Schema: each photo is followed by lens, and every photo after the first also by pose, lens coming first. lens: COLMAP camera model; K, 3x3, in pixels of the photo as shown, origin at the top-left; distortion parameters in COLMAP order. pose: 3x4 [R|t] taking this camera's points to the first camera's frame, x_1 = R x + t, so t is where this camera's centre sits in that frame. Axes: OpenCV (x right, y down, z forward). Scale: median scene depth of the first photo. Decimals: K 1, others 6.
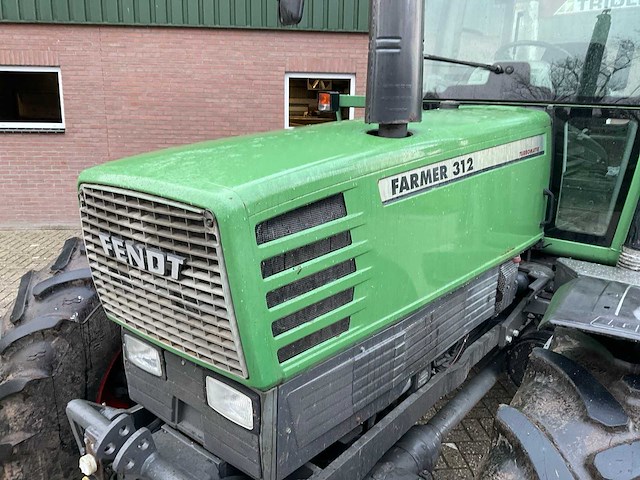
lens RADIAL K [[530.2, 0, 316.1], [0, 530.2, 236.7], [0, 0, 1]] dist [0.052433, -0.096360]
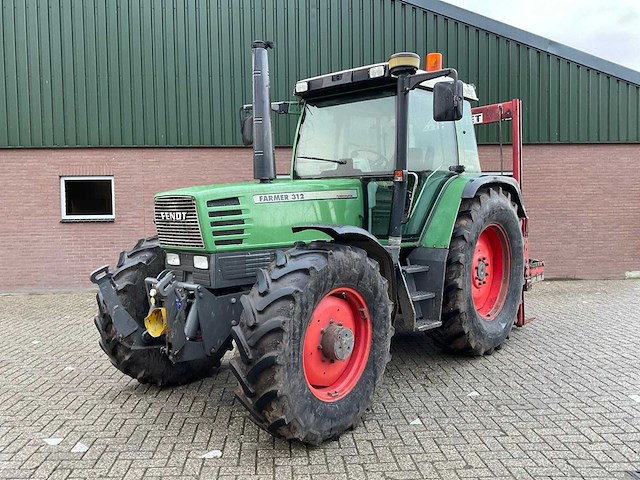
lens RADIAL K [[525.8, 0, 316.7], [0, 525.8, 237.5], [0, 0, 1]] dist [0.119567, -0.245159]
pose [[0.998975, -0.031427, -0.032573, 0.360338], [0.024551, 0.980820, -0.193366, 0.453239], [0.038025, 0.192368, 0.980586, -1.185355]]
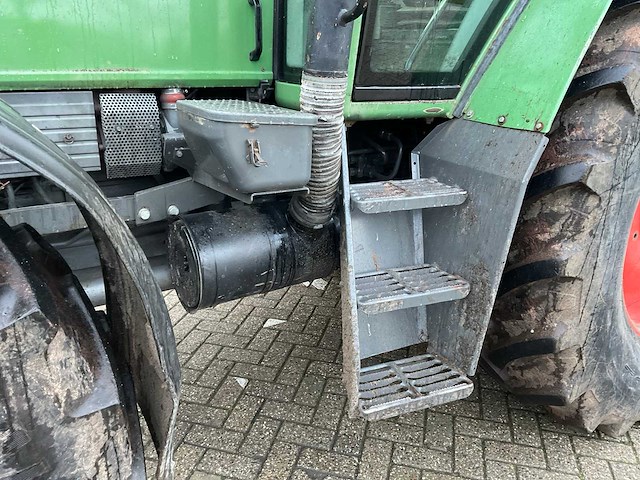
lens RADIAL K [[530.2, 0, 316.1], [0, 530.2, 236.7], [0, 0, 1]] dist [0.052433, -0.096360]
pose [[0.939071, 0.109641, -0.325766, 0.827400], [-0.084152, 0.992254, 0.091376, 0.148752], [0.333262, -0.058395, 0.941024, 0.456218]]
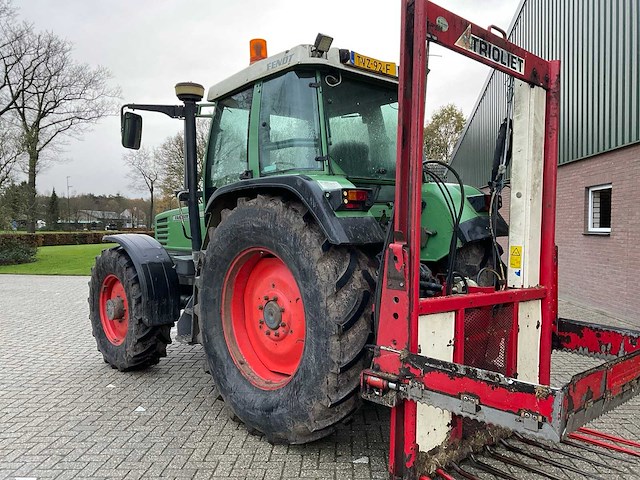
lens RADIAL K [[525.8, 0, 316.7], [0, 525.8, 237.5], [0, 0, 1]] dist [0.119567, -0.245159]
pose [[-0.149876, 0.000050, -0.988705, 2.937250], [-0.240996, 0.969836, 0.036581, -0.256956], [0.958884, 0.243756, -0.145344, 1.893476]]
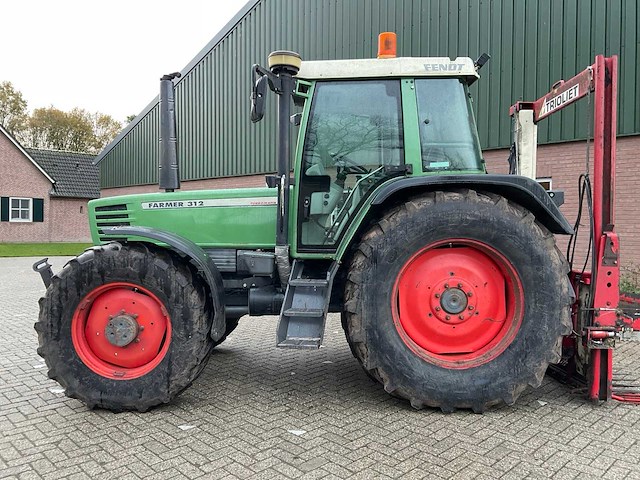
lens RADIAL K [[525.8, 0, 316.7], [0, 525.8, 237.5], [0, 0, 1]] dist [0.119567, -0.245159]
pose [[0.621921, 0.008964, -0.783029, 2.380425], [-0.186707, 0.972794, -0.137156, 0.257351], [0.760497, 0.231497, 0.606674, -0.159858]]
